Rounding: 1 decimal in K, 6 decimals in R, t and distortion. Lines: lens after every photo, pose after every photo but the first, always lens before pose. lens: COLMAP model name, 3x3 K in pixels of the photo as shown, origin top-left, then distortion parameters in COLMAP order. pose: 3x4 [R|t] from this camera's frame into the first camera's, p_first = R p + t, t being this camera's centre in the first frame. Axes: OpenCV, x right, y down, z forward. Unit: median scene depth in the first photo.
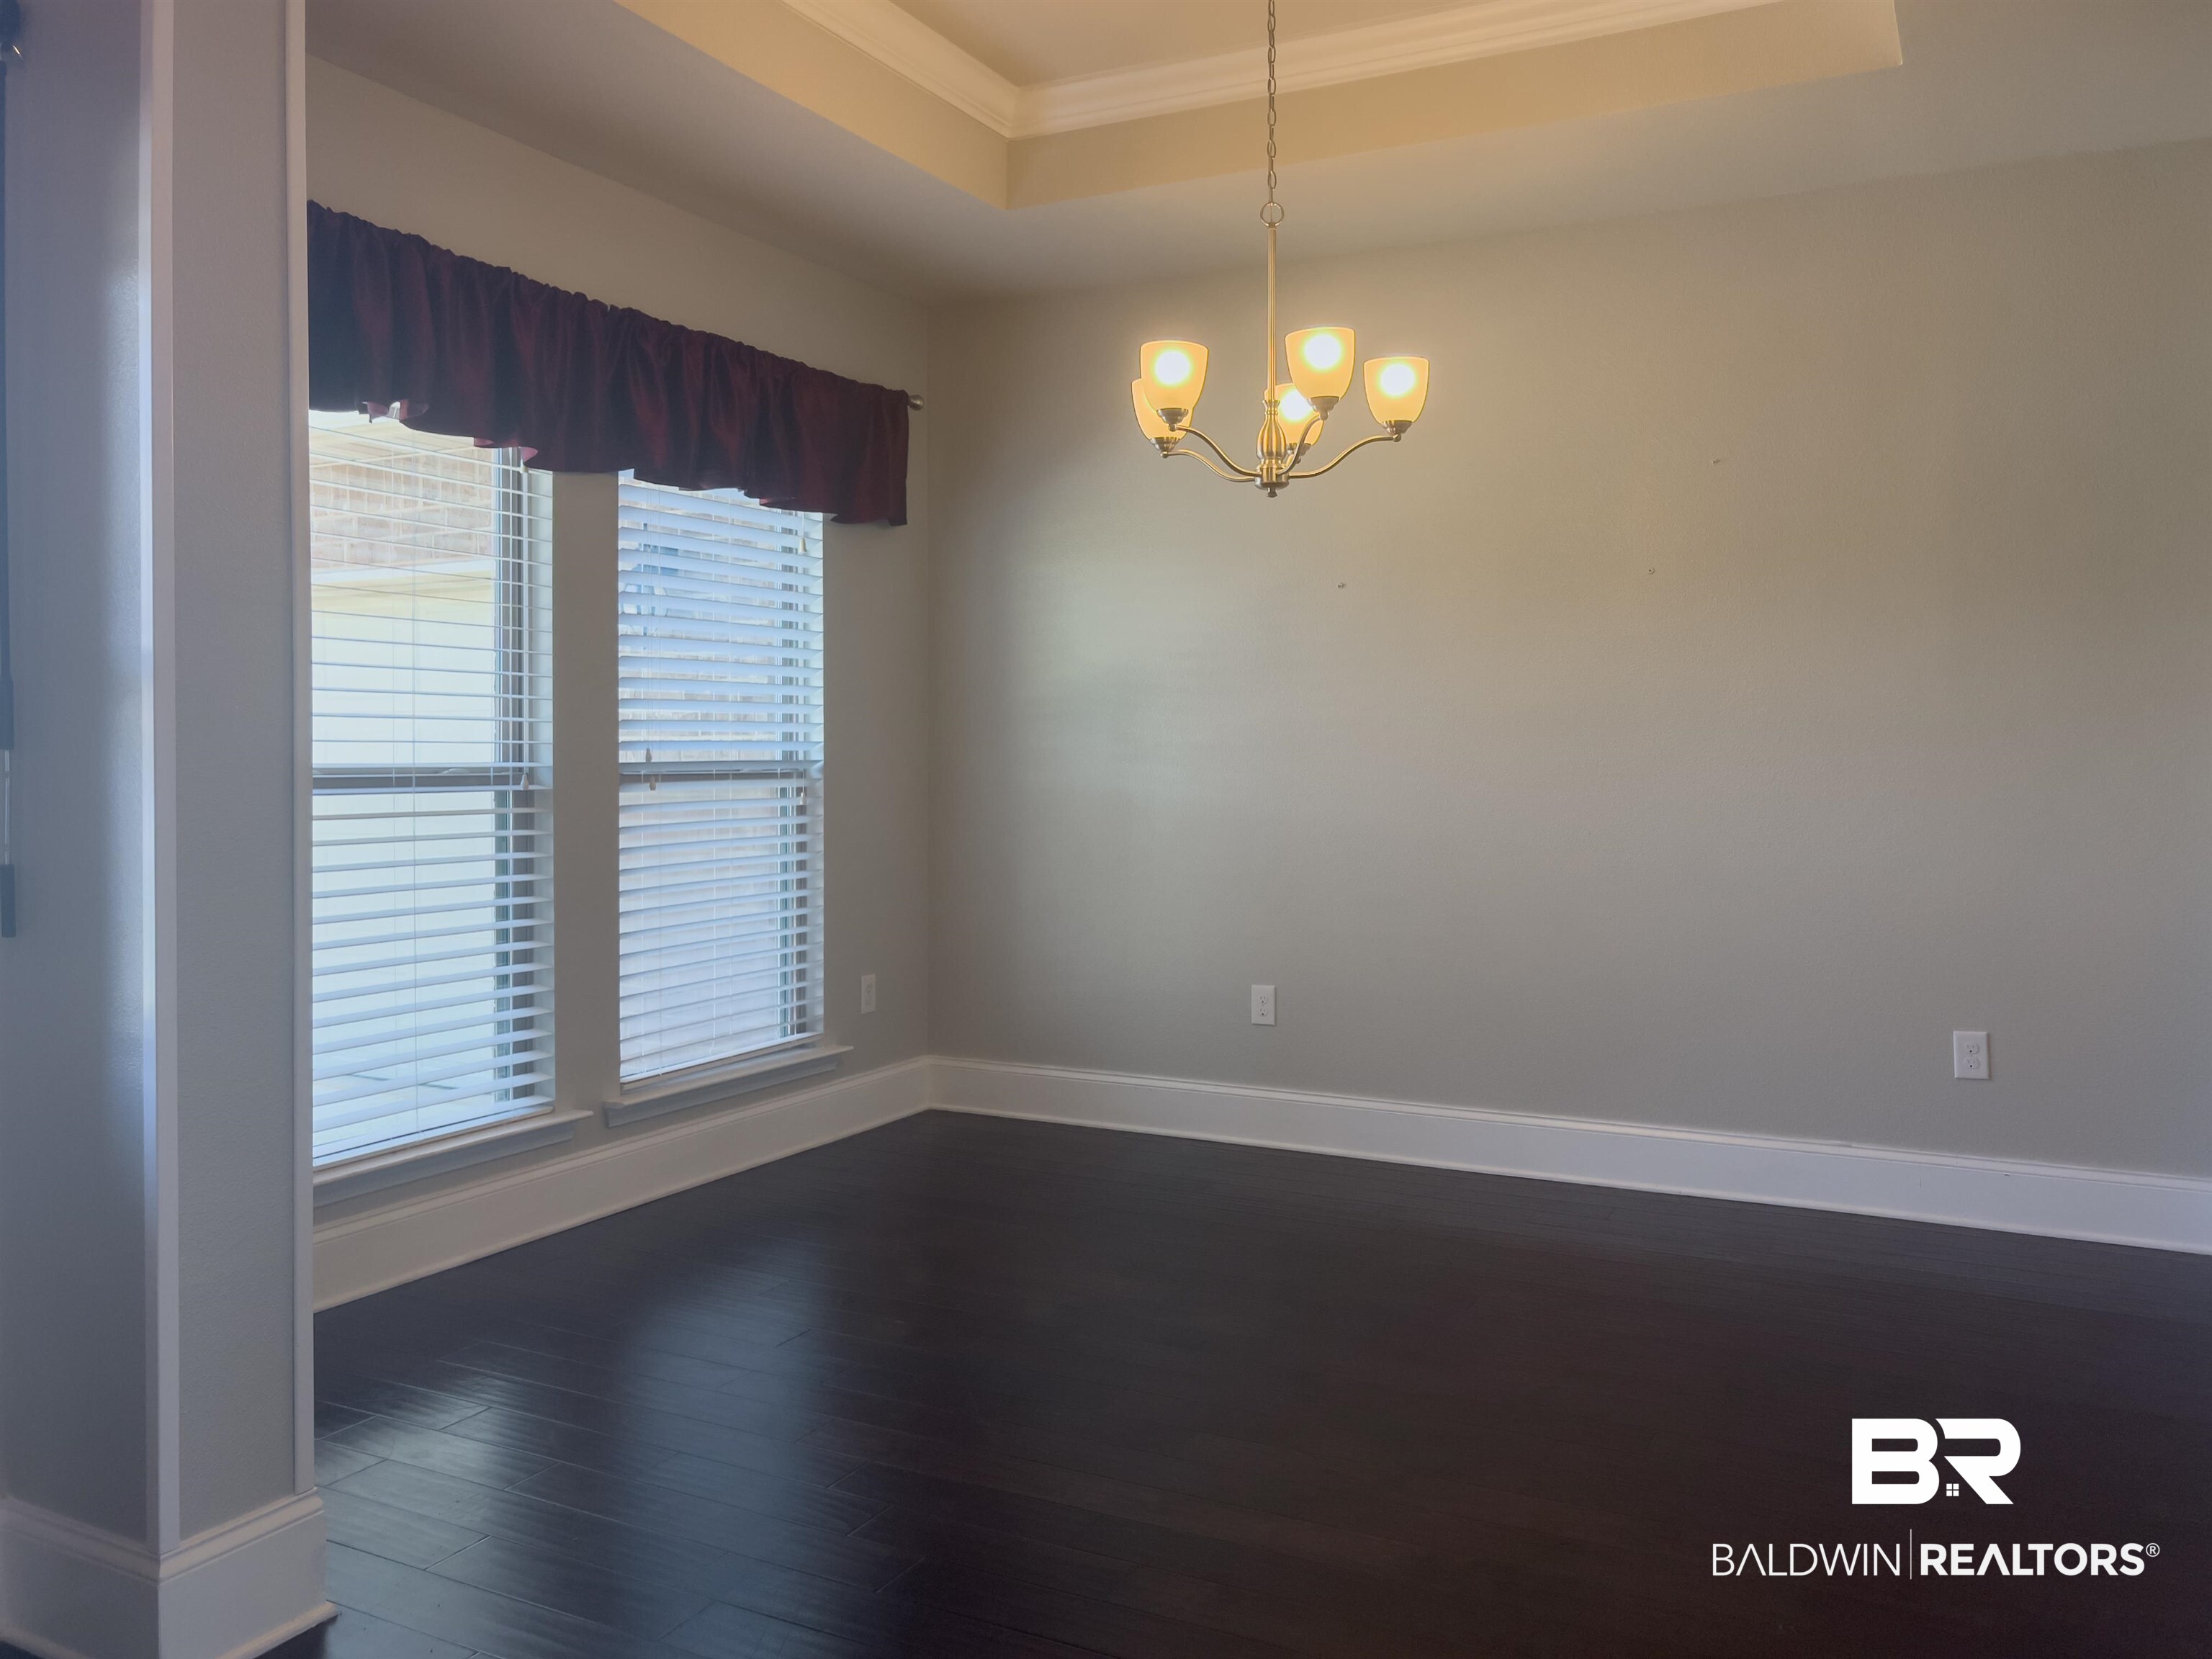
lens RADIAL K [[1715.2, 0, 1101.5], [0, 1715.2, 813.6], [0, 0, 1]] dist [0.003528, 0.007778]
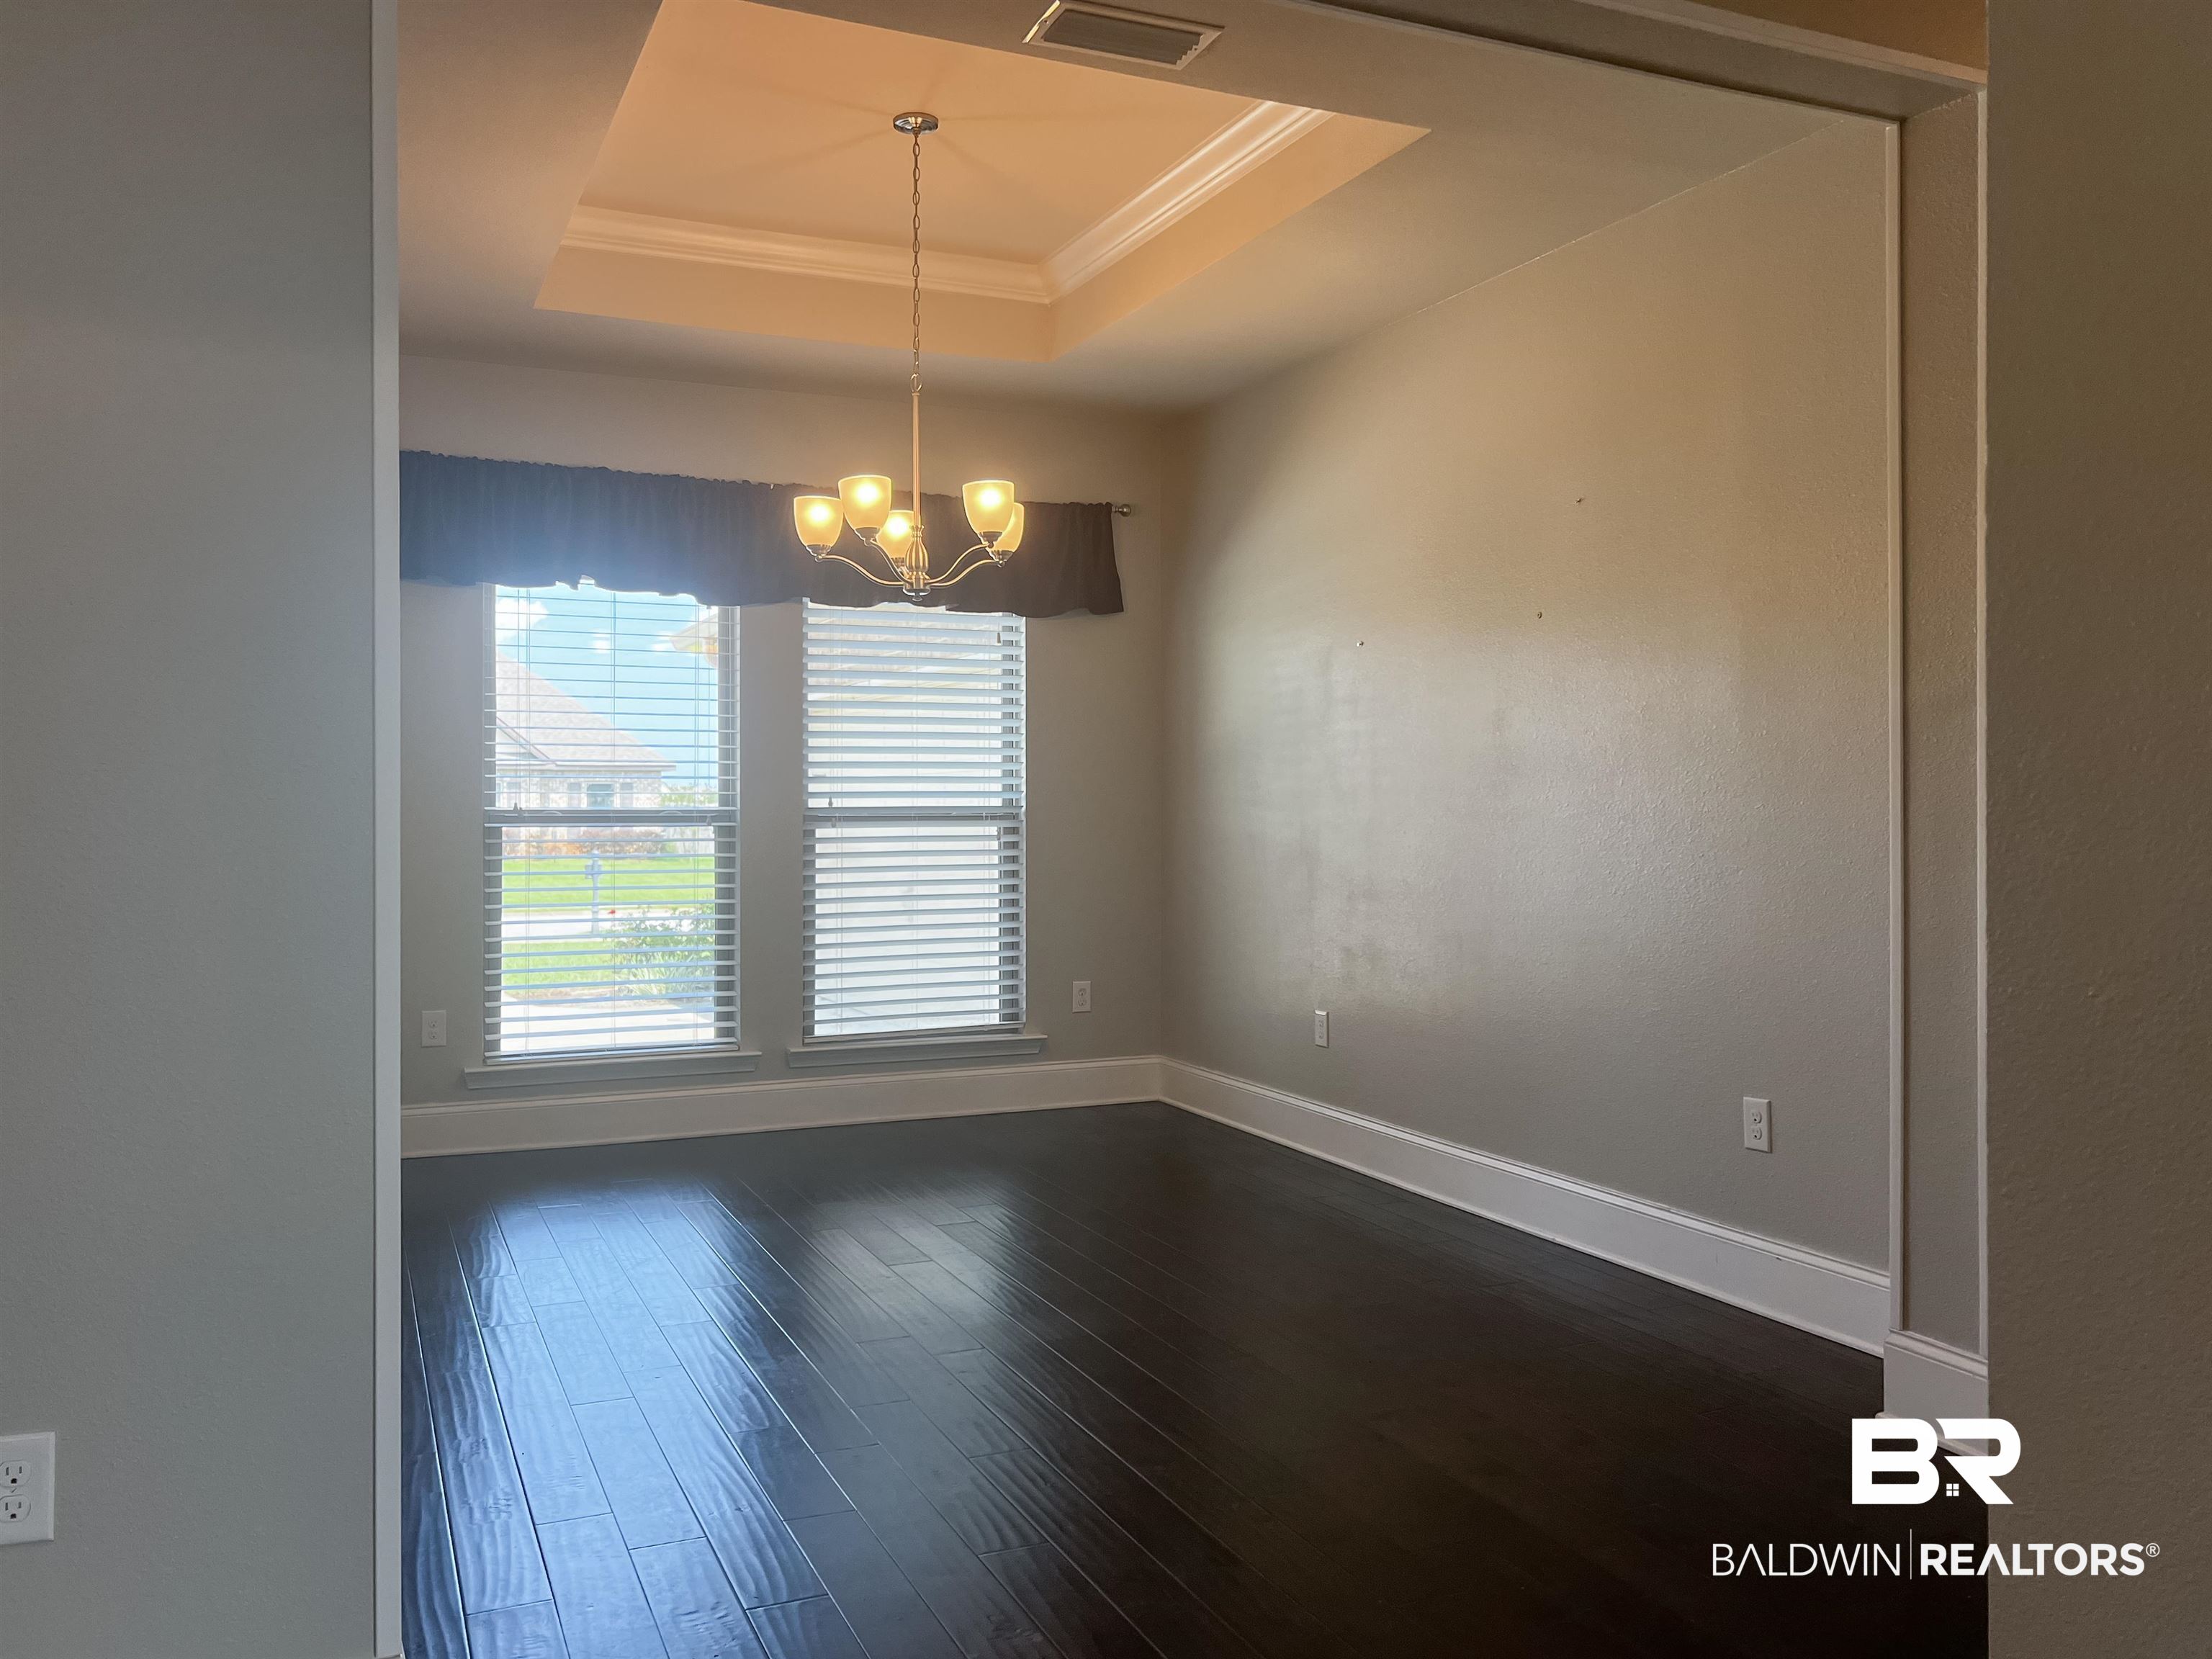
lens RADIAL K [[1715.2, 0, 1101.9], [0, 1715.2, 834.2], [0, 0, 1]] dist [0.003528, 0.007778]
pose [[0.777587, 0.008696, -0.628715, 0.773480], [-0.020321, 0.999730, -0.011305, 0.003197], [0.628447, 0.021567, 0.777554, 0.062894]]
